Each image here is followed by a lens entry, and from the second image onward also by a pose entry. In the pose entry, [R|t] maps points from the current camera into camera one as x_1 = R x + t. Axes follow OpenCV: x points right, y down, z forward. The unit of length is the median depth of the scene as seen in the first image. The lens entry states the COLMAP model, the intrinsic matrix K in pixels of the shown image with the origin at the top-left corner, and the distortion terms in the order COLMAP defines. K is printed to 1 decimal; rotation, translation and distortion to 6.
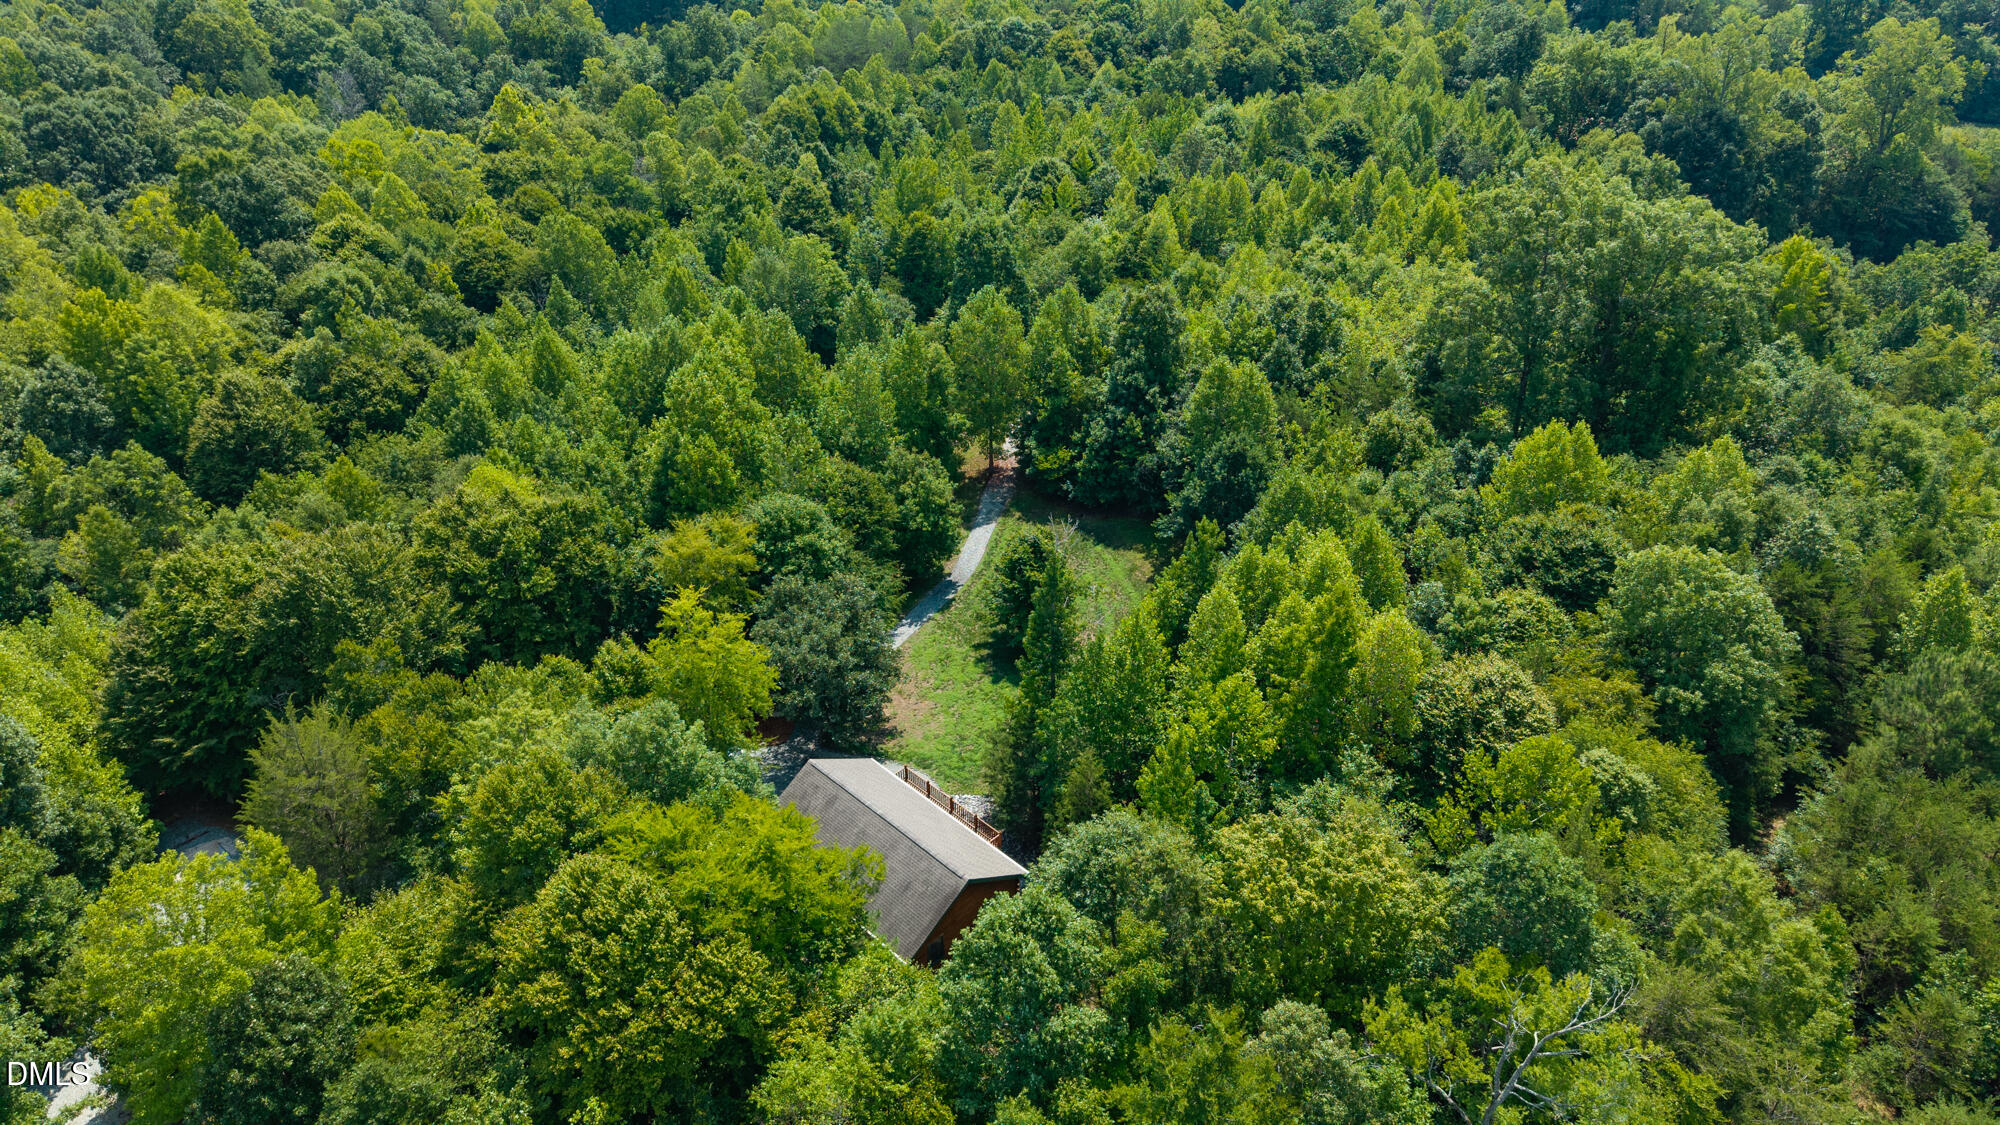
lens RADIAL K [[1344.3, 0, 1000.0], [0, 1344.3, 562.5], [0, 0, 1]] dist [0.065057, -0.087567]
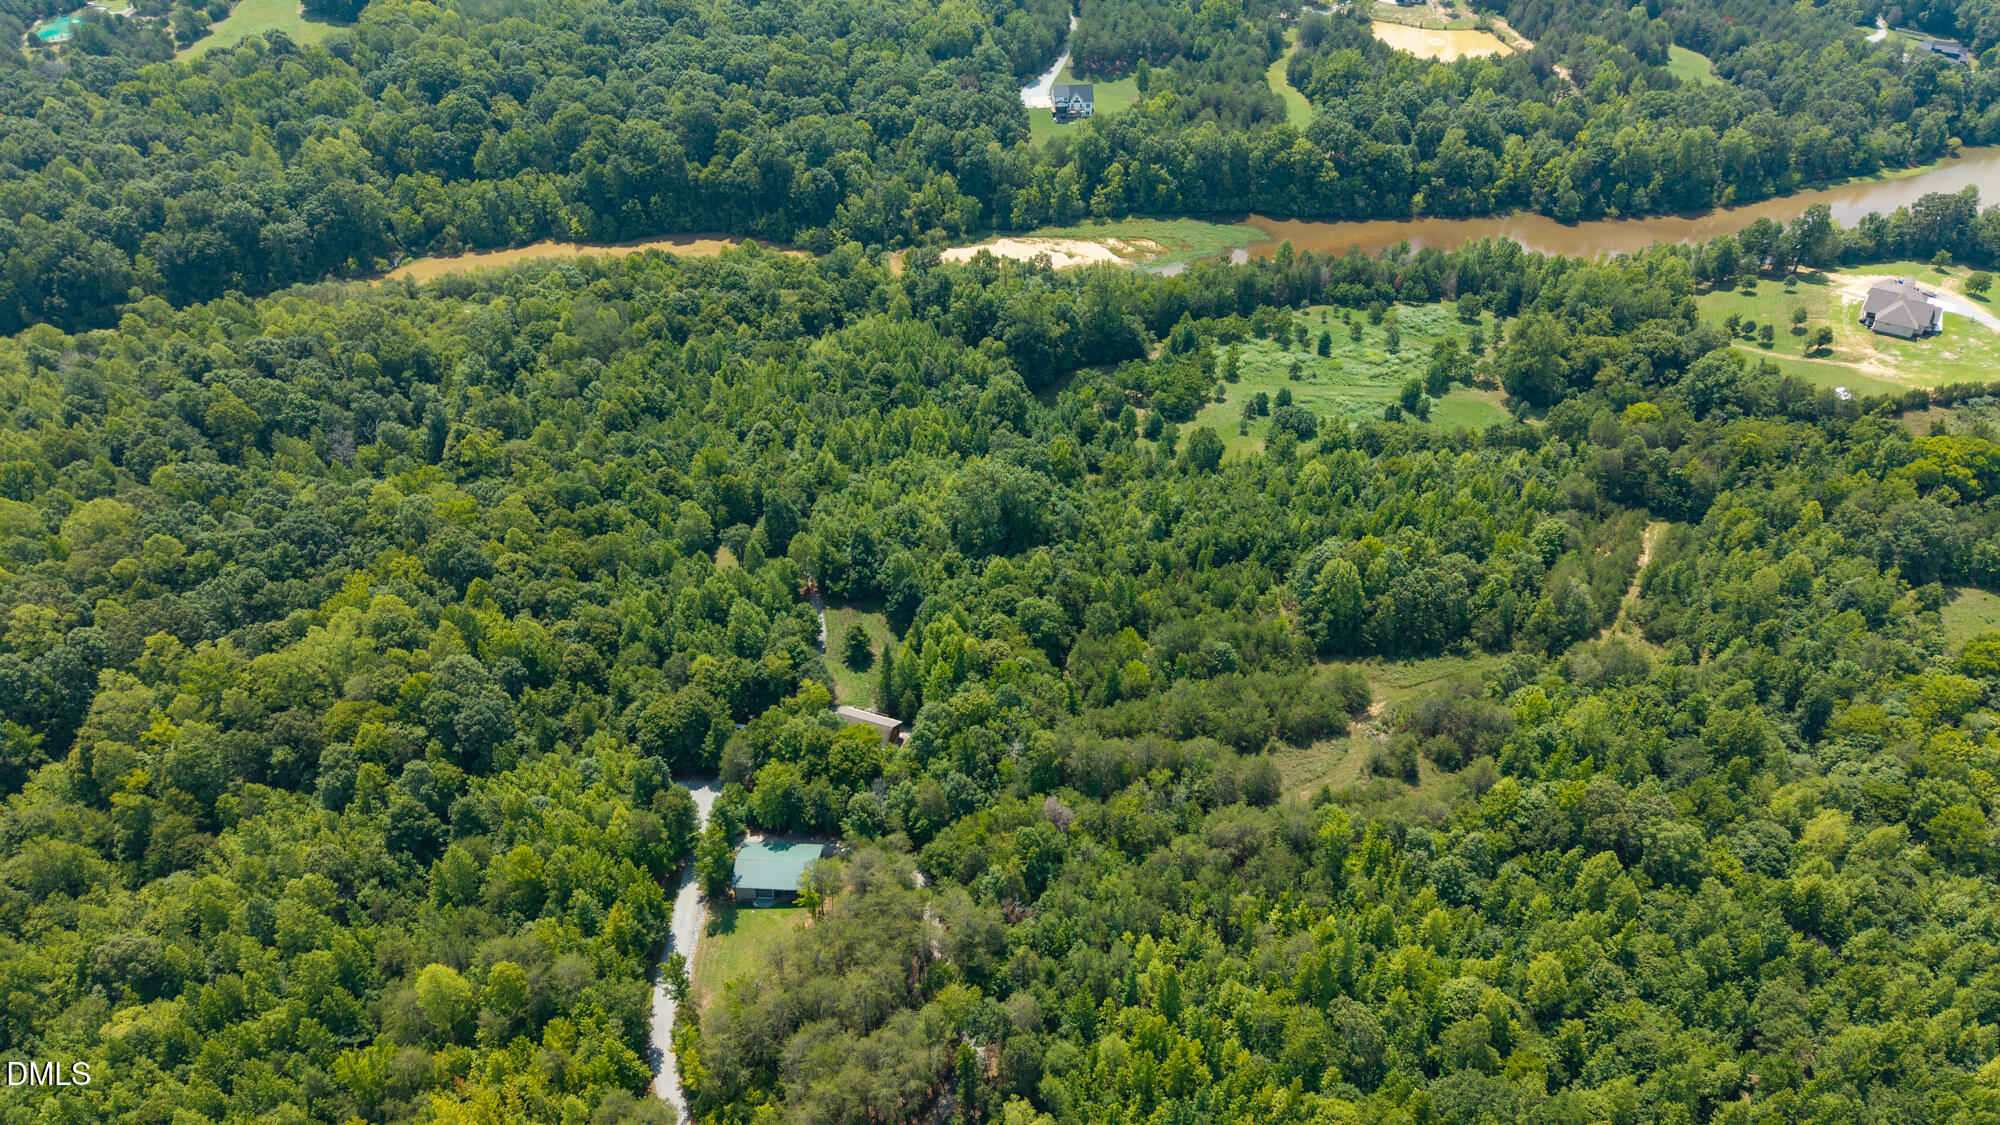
lens RADIAL K [[1350.0, 0, 1000.0], [0, 1350.0, 562.5], [0, 0, 1]] dist [0.026662, -0.030402]
pose [[0.912401, -0.263281, 0.313379, -0.675593], [0.224577, 0.962135, 0.154472, -0.626053], [-0.342183, -0.070563, 0.936980, -2.268581]]
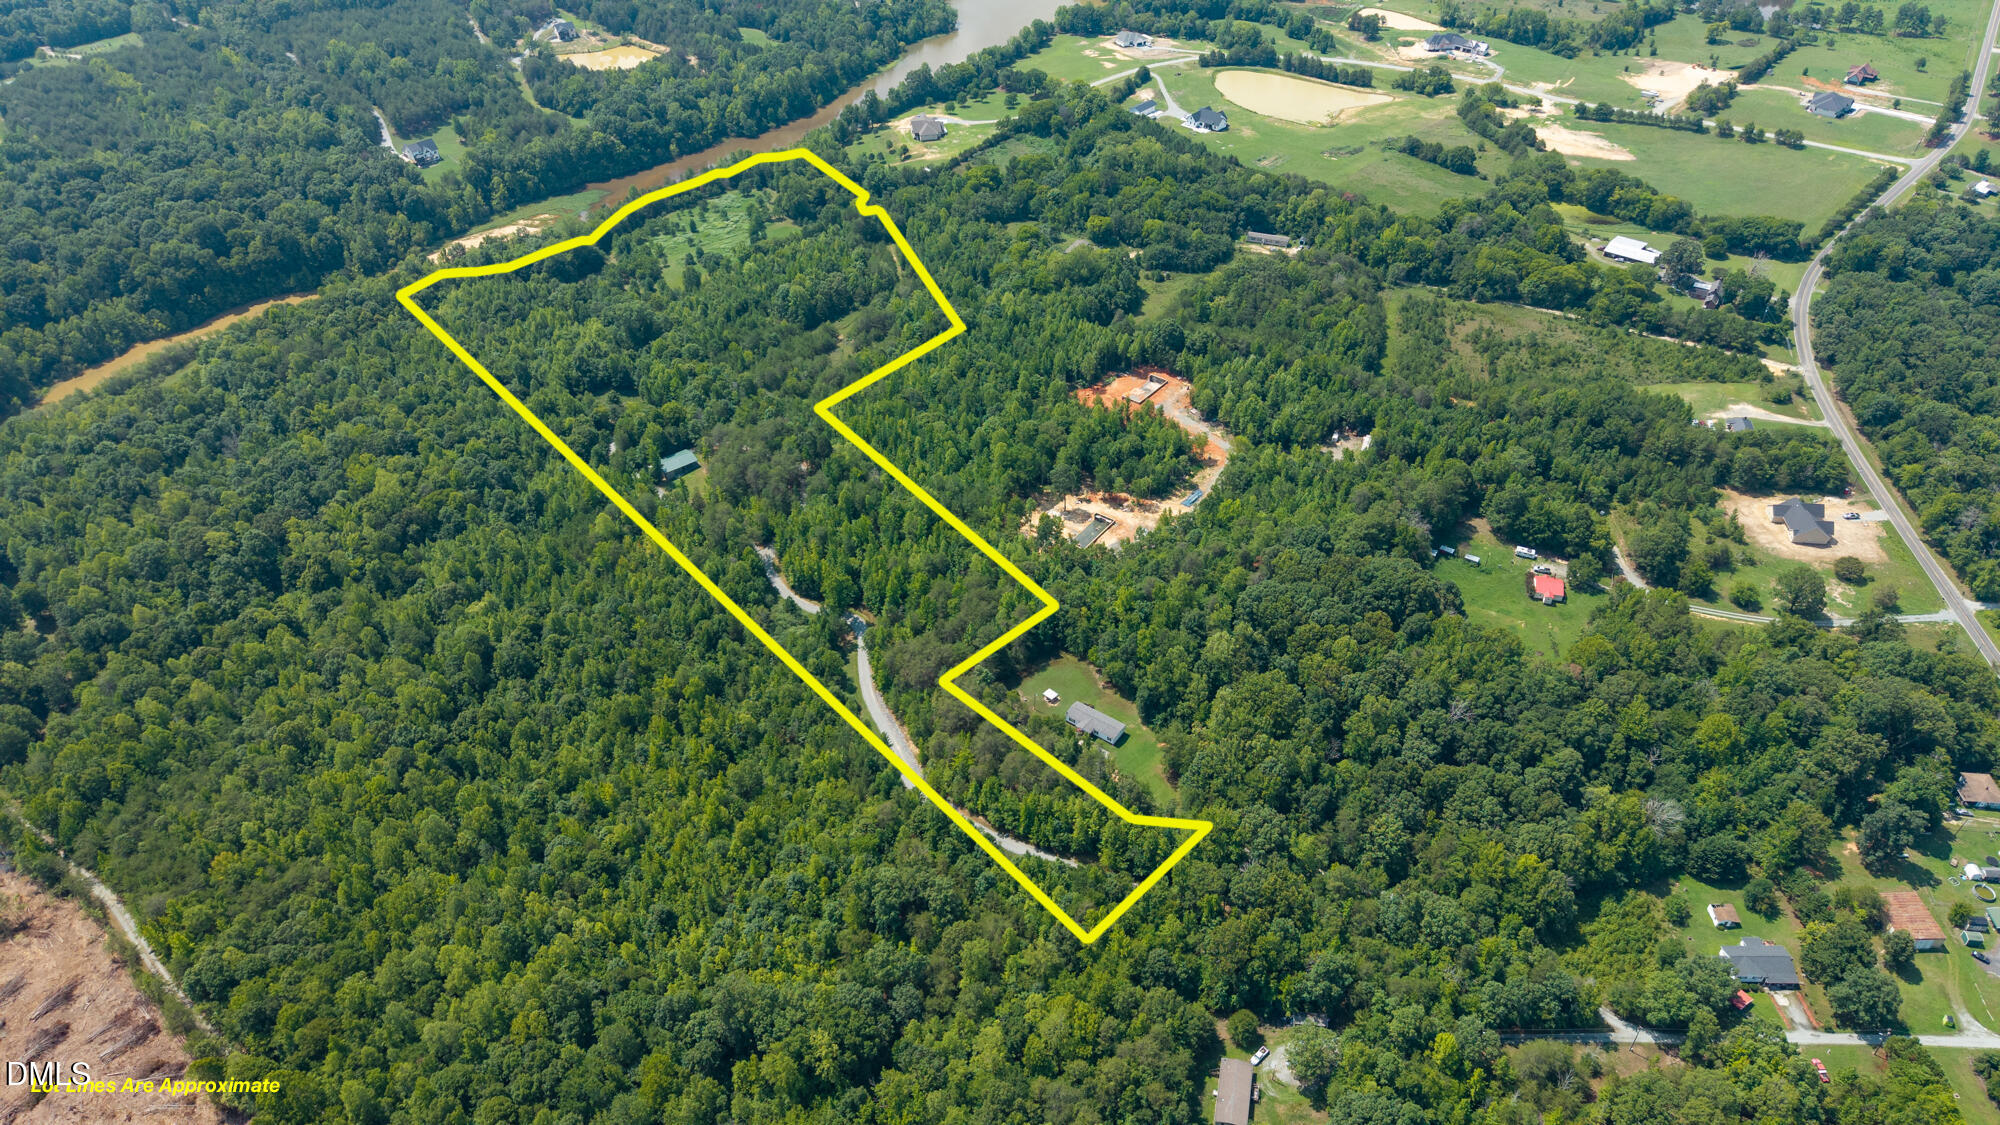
lens RADIAL K [[1350.0, 0, 1000.0], [0, 1350.0, 562.5], [0, 0, 1]] dist [0.026662, -0.030402]
pose [[0.397691, -0.583119, 0.708388, -4.591105], [0.498779, 0.785421, 0.366514, -0.882896], [-0.770105, 0.207570, 0.603203, -4.443936]]
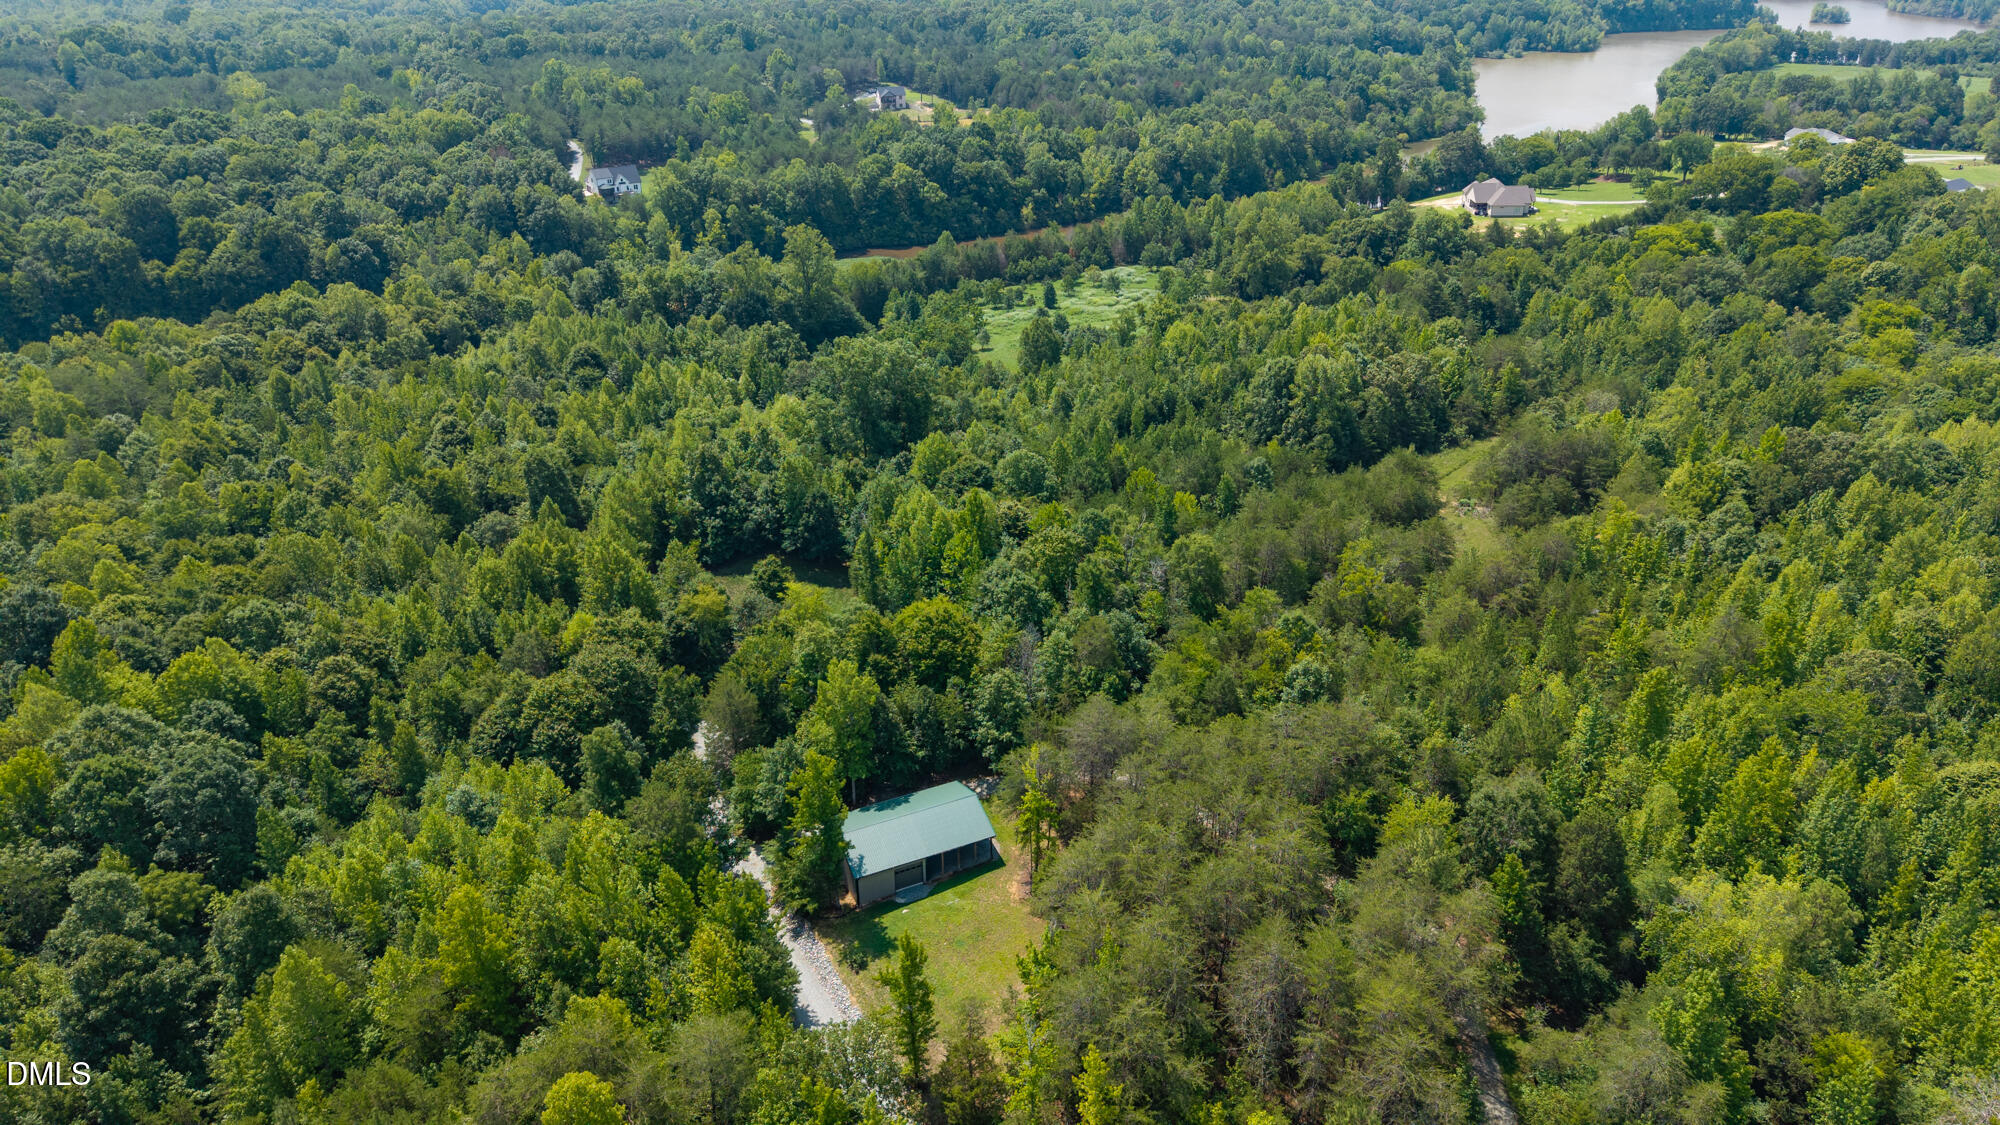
lens RADIAL K [[1348.2, 0, 1000.0], [0, 1348.2, 562.5], [0, 0, 1]] dist [0.016576, -0.005395]
pose [[0.607970, -0.362999, 0.706119, -1.315892], [0.436402, 0.895752, 0.084743, -0.040610], [-0.663269, 0.256631, 0.703004, -0.749553]]
